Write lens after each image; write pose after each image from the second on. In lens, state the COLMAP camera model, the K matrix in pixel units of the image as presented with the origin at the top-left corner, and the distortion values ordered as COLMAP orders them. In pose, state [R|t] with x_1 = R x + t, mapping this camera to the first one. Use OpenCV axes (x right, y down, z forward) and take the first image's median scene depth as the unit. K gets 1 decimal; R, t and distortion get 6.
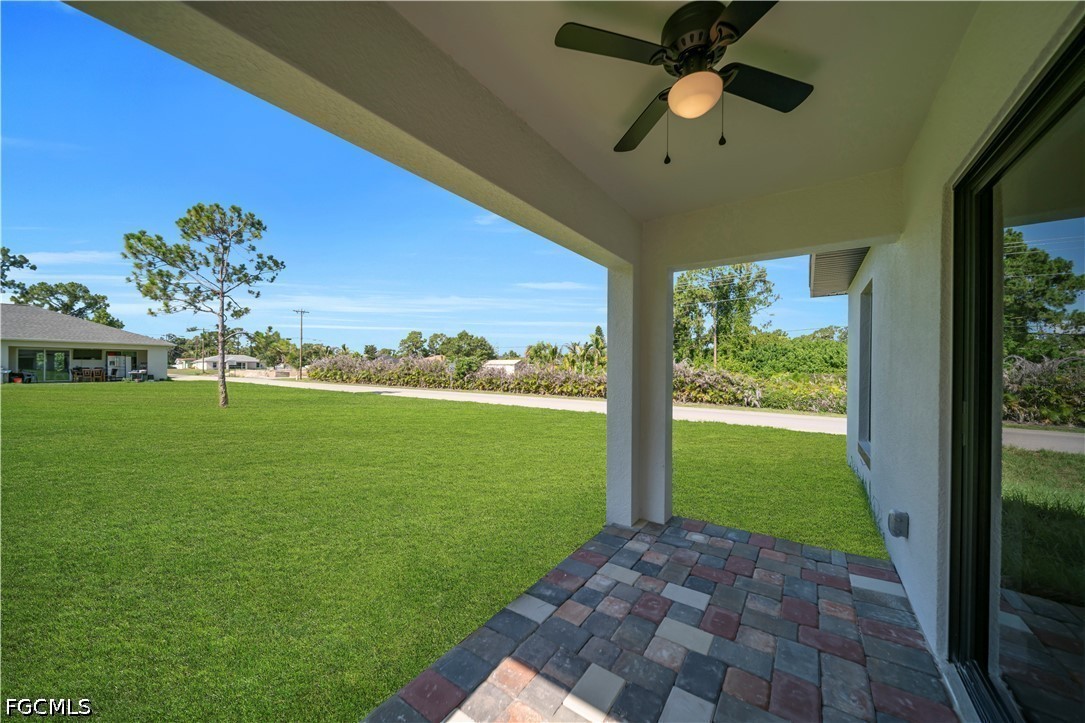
lens RADIAL K [[374.8, 0, 545.0], [0, 374.8, 368.1], [0, 0, 1]] dist [0.000175, -0.000473]
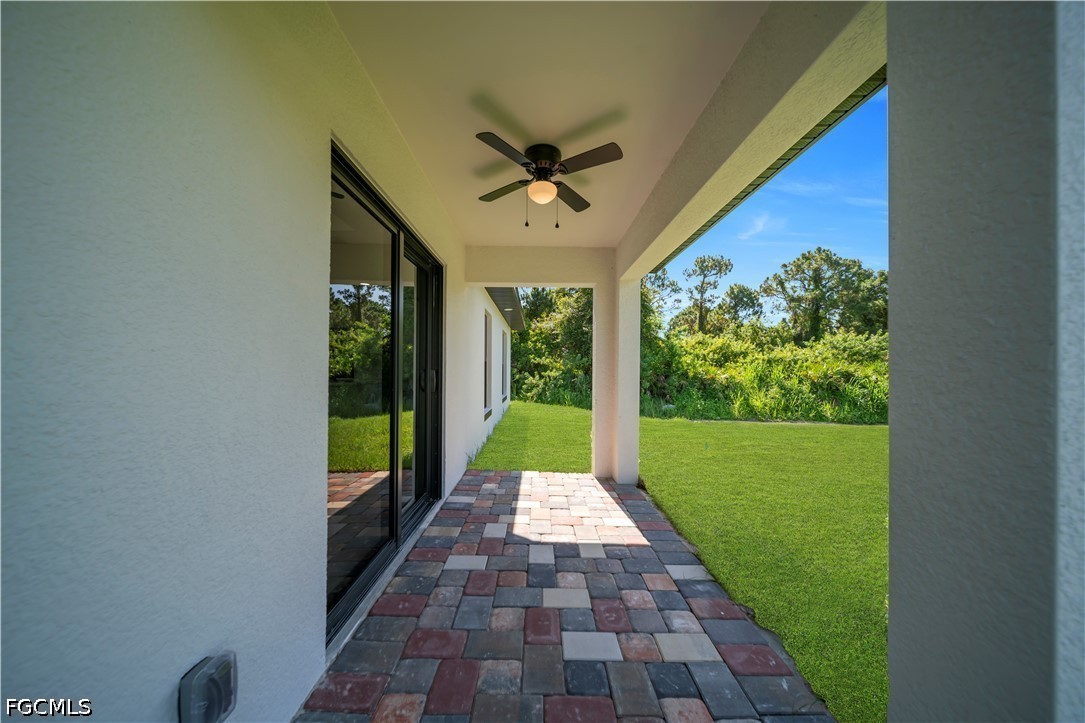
lens RADIAL K [[374.8, 0, 545.0], [0, 374.8, 368.1], [0, 0, 1]] dist [0.000175, -0.000473]
pose [[-0.803877, -0.013800, -0.594636, 0.392829], [-0.014628, 0.999887, -0.003430, 0.024846], [0.594616, 0.005941, -0.803988, 0.672199]]
